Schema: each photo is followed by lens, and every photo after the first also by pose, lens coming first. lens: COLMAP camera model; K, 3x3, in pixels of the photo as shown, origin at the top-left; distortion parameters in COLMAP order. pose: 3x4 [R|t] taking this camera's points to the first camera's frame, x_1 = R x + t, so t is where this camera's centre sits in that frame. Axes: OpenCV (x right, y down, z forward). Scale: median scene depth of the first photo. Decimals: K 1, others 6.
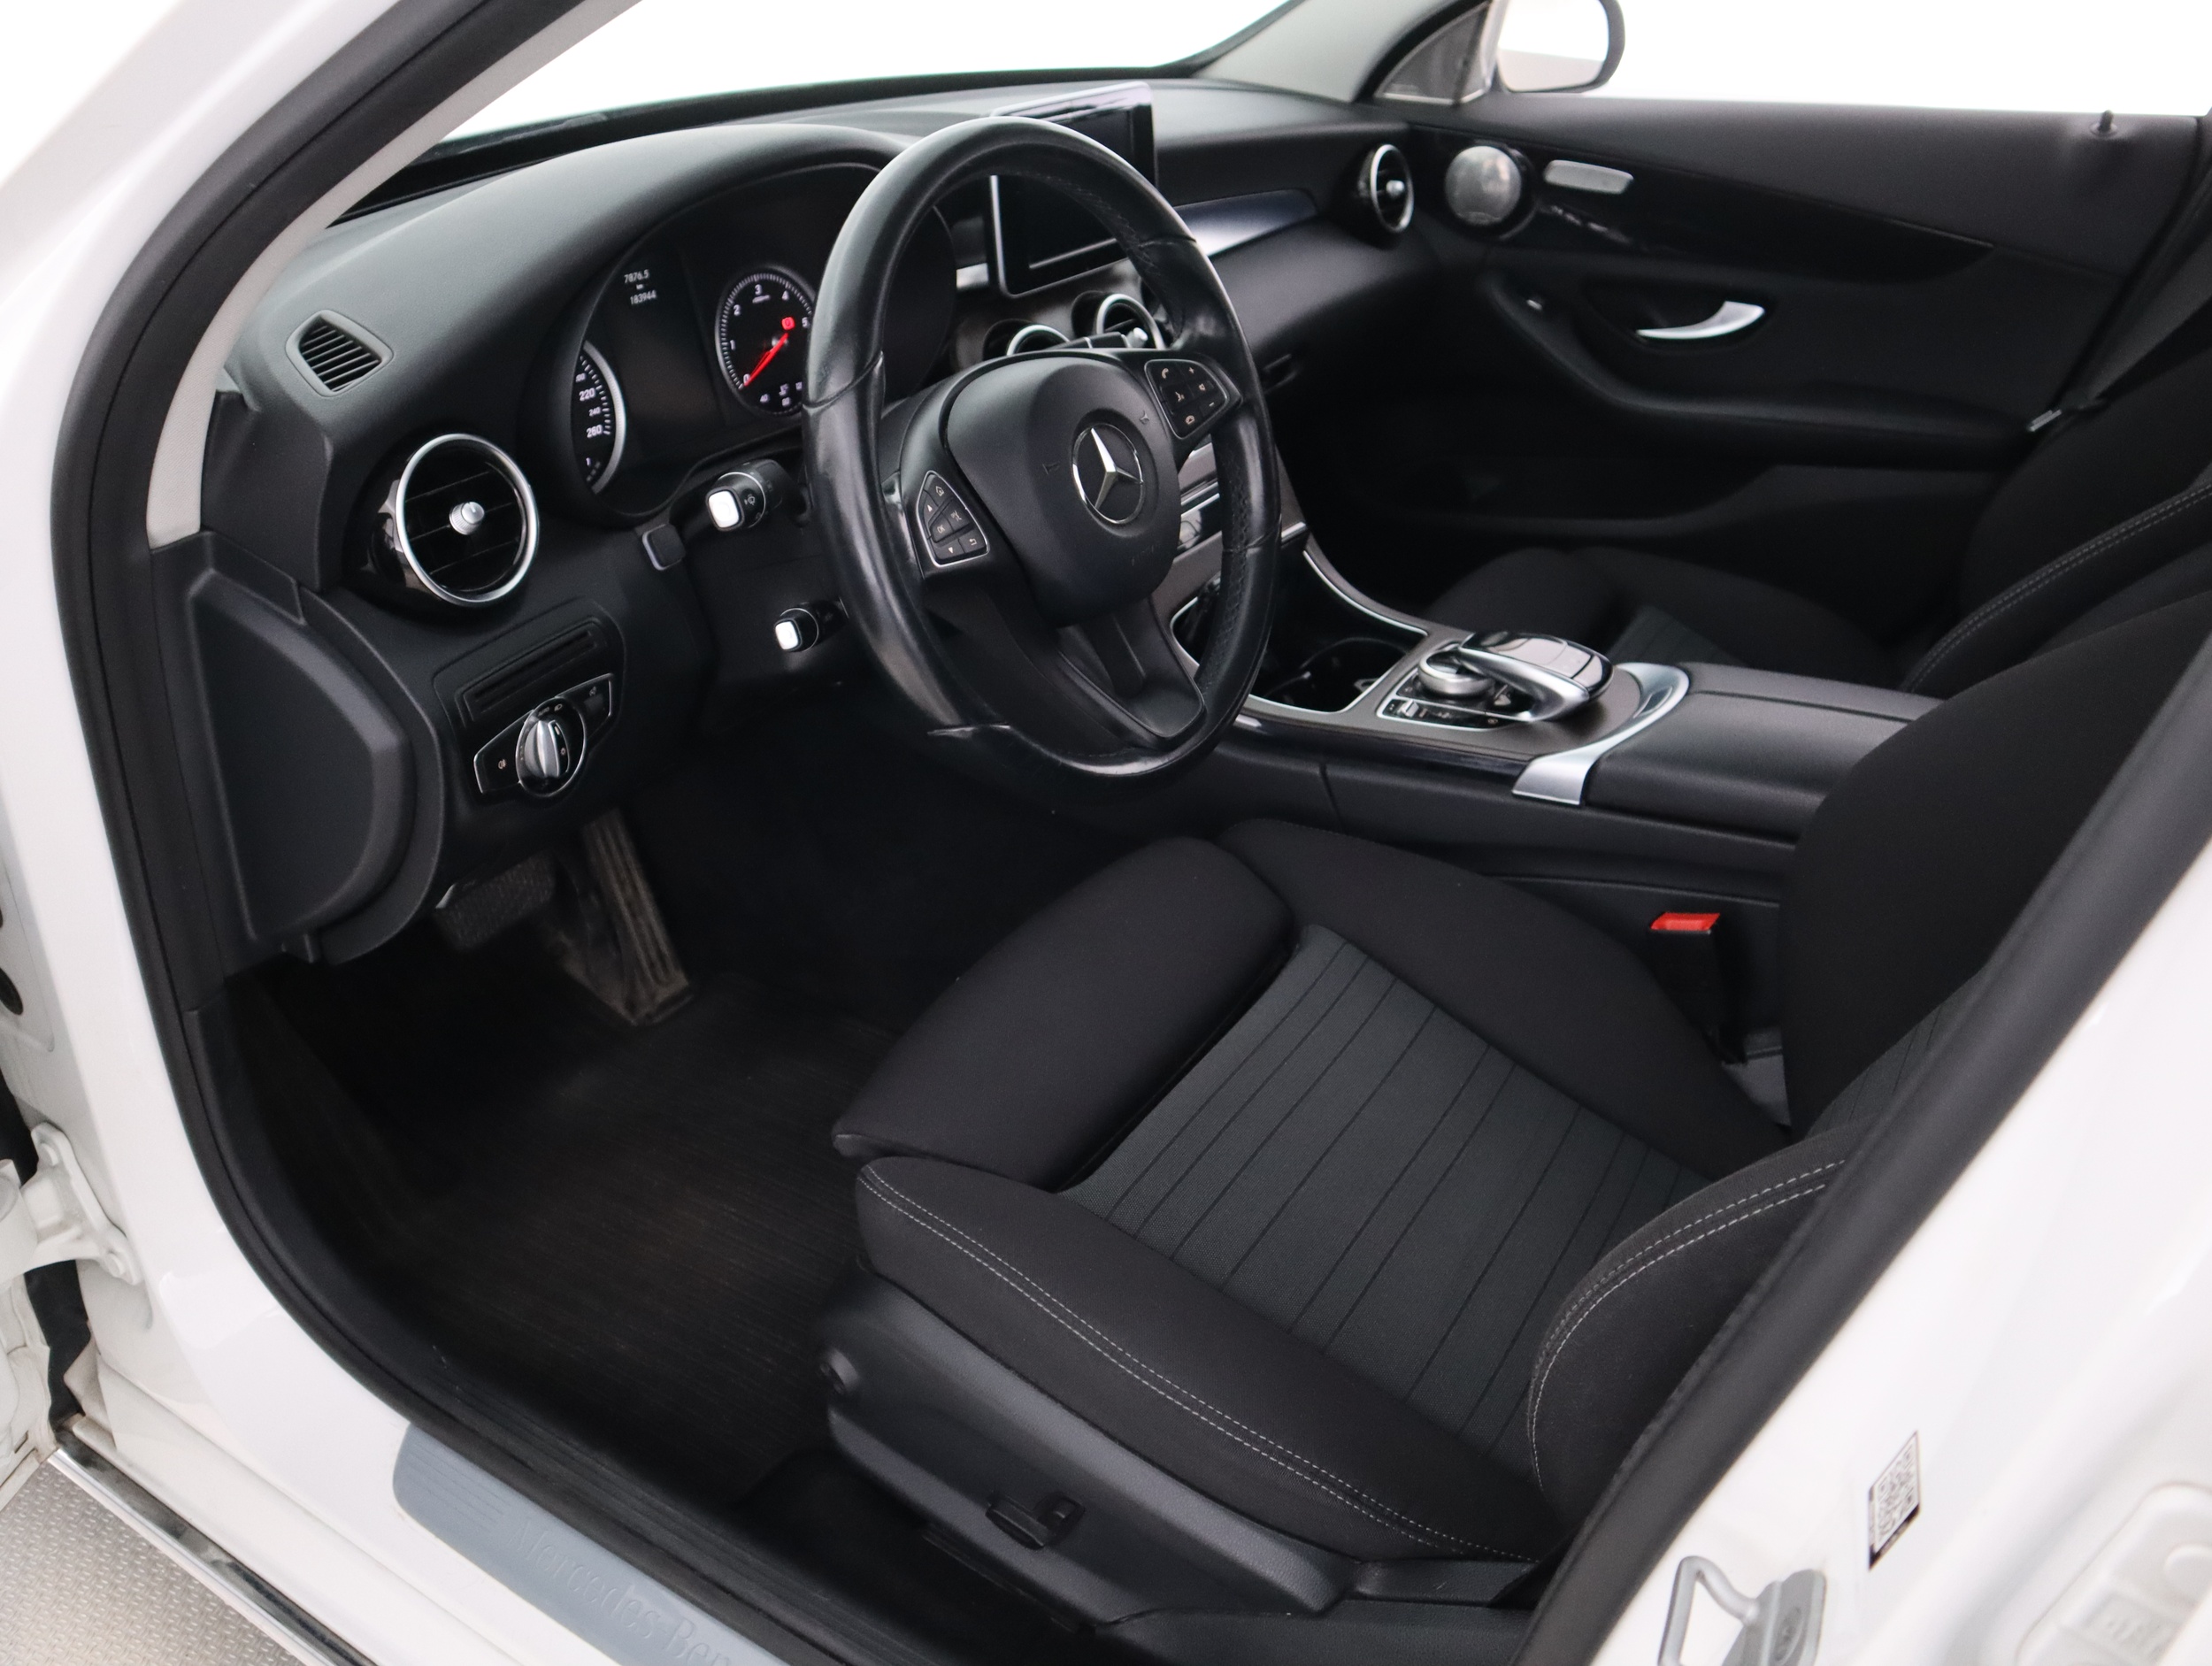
lens RADIAL K [[1738.0, 0, 1106.0], [0, 1738.0, 833.0], [0, 0, 1]] dist [-0.102382, 0.077830]
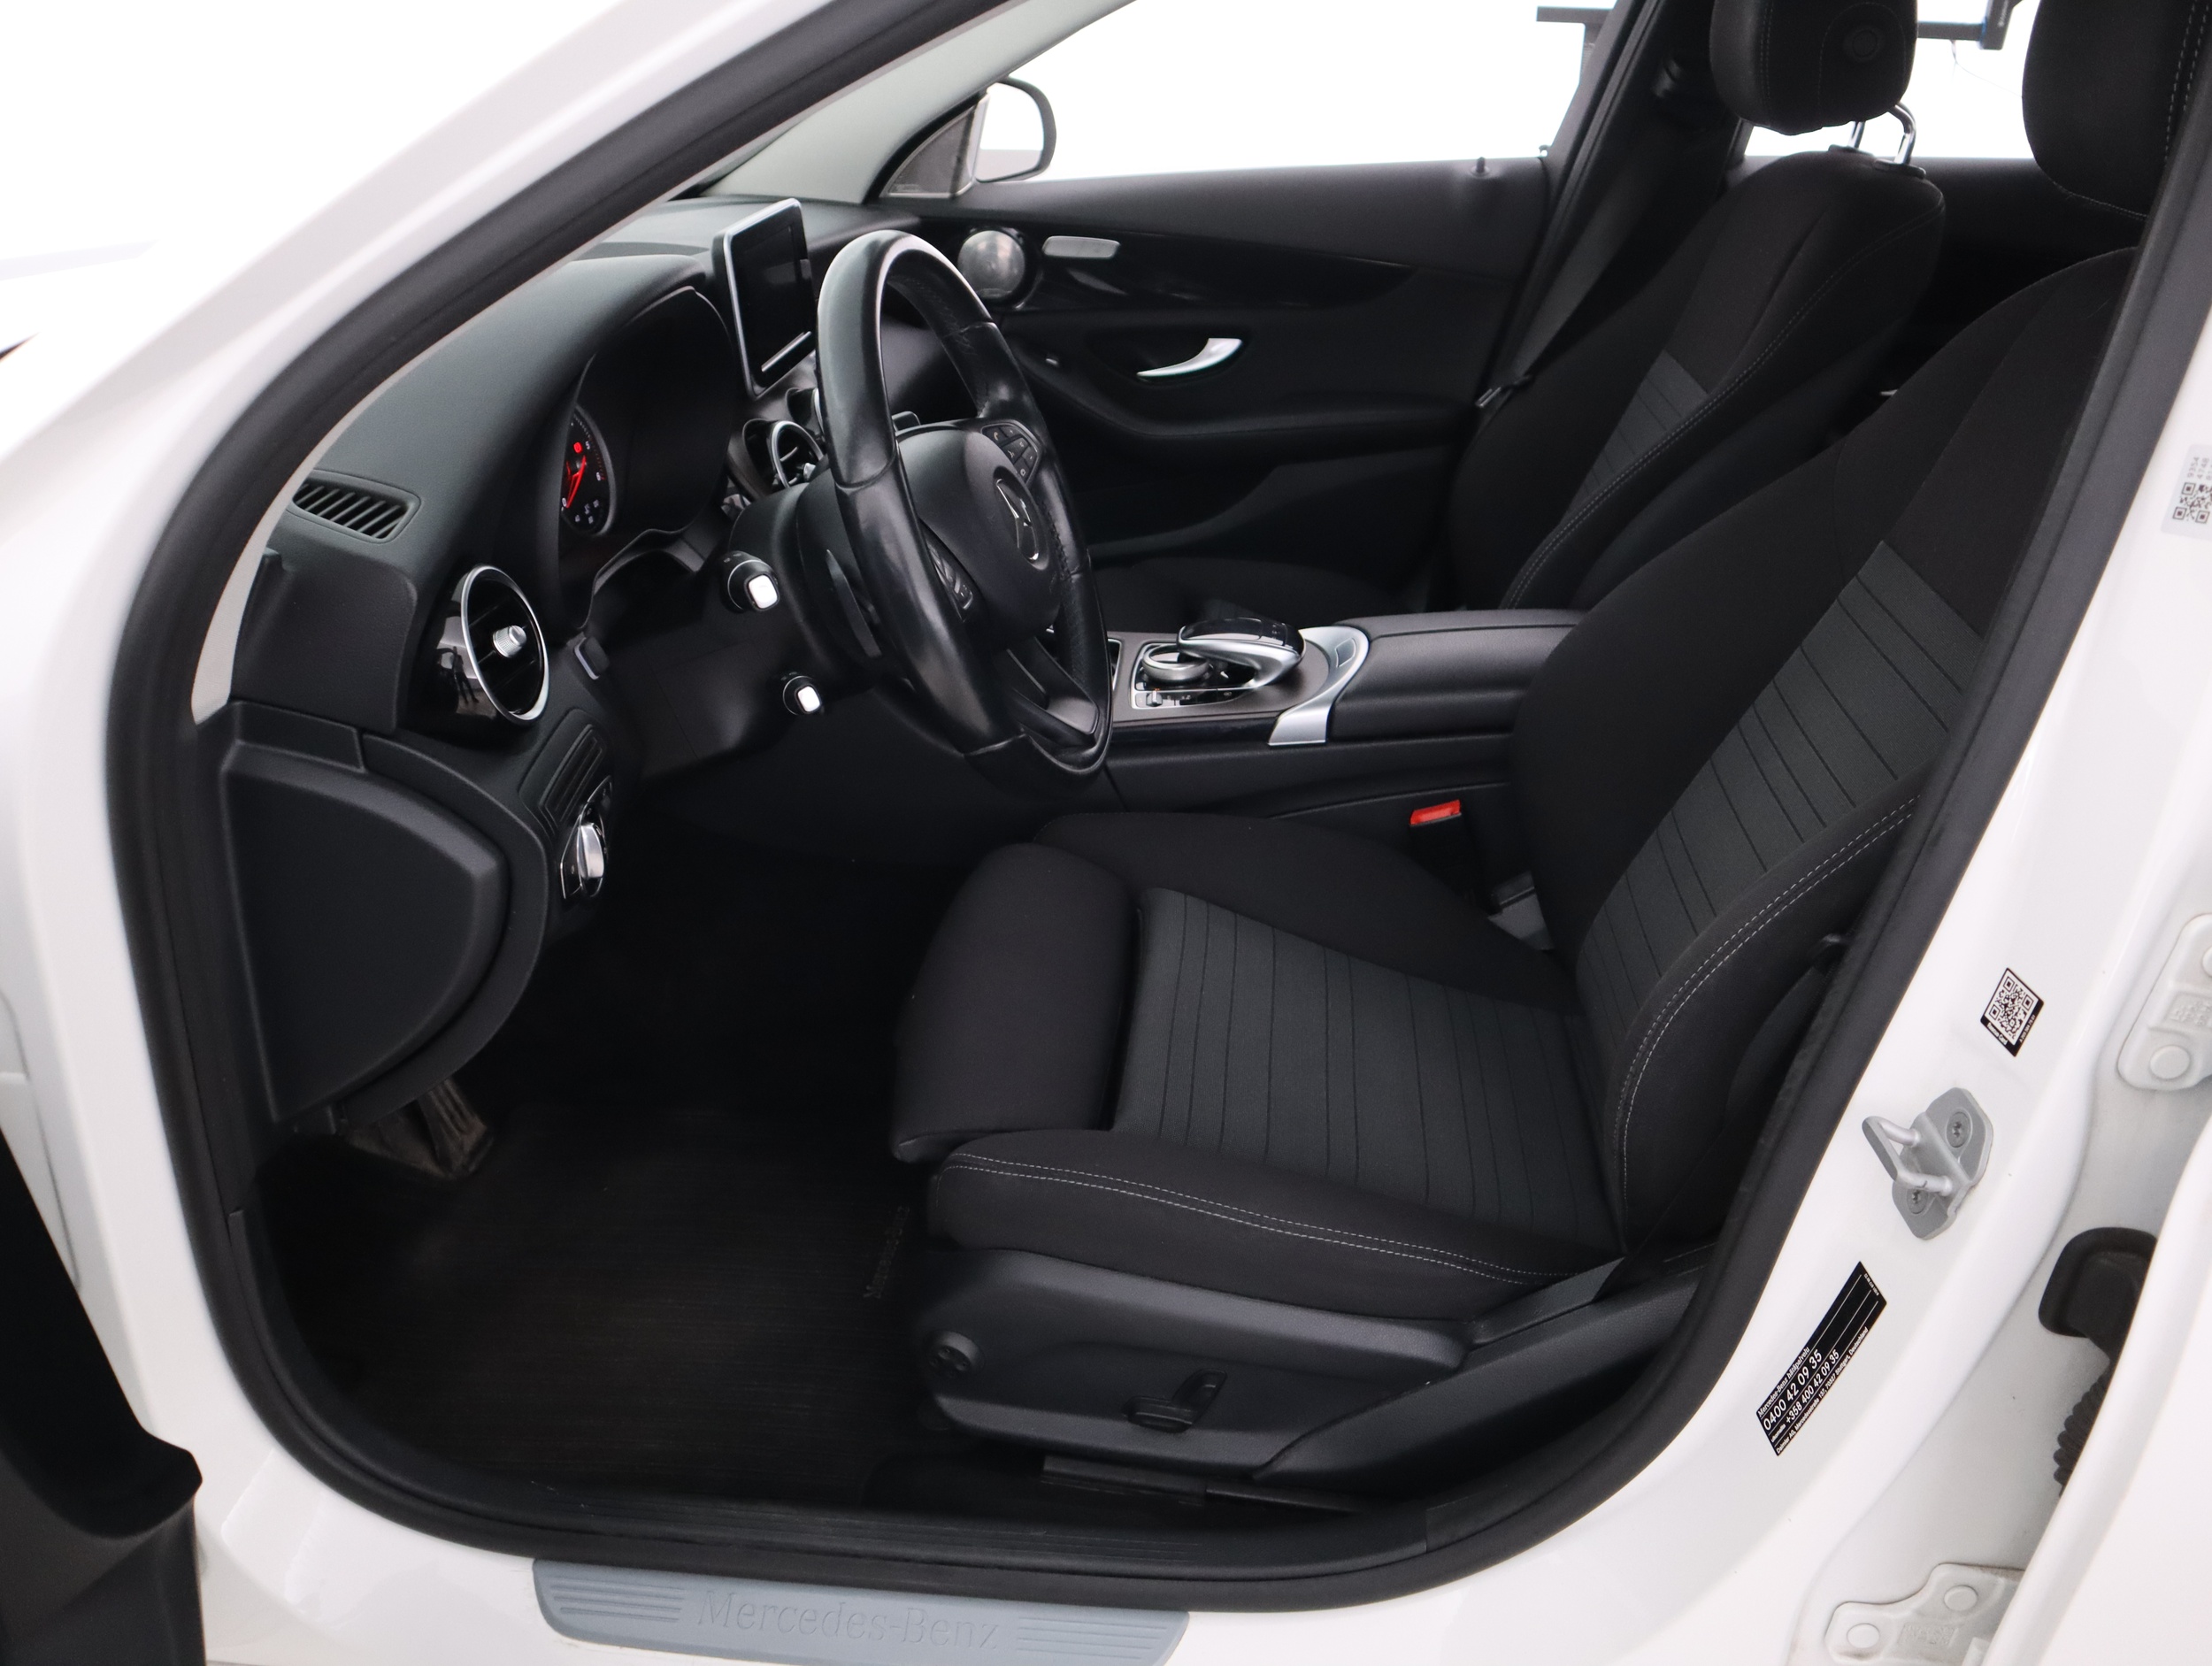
lens RADIAL K [[1738.0, 0, 1106.0], [0, 1738.0, 833.0], [0, 0, 1]] dist [-0.102382, 0.077830]
pose [[0.900209, -0.215849, 0.378197, -0.345086], [0.234919, 0.972005, -0.004416, 0.015022], [-0.366656, 0.092821, 0.925715, -0.072355]]
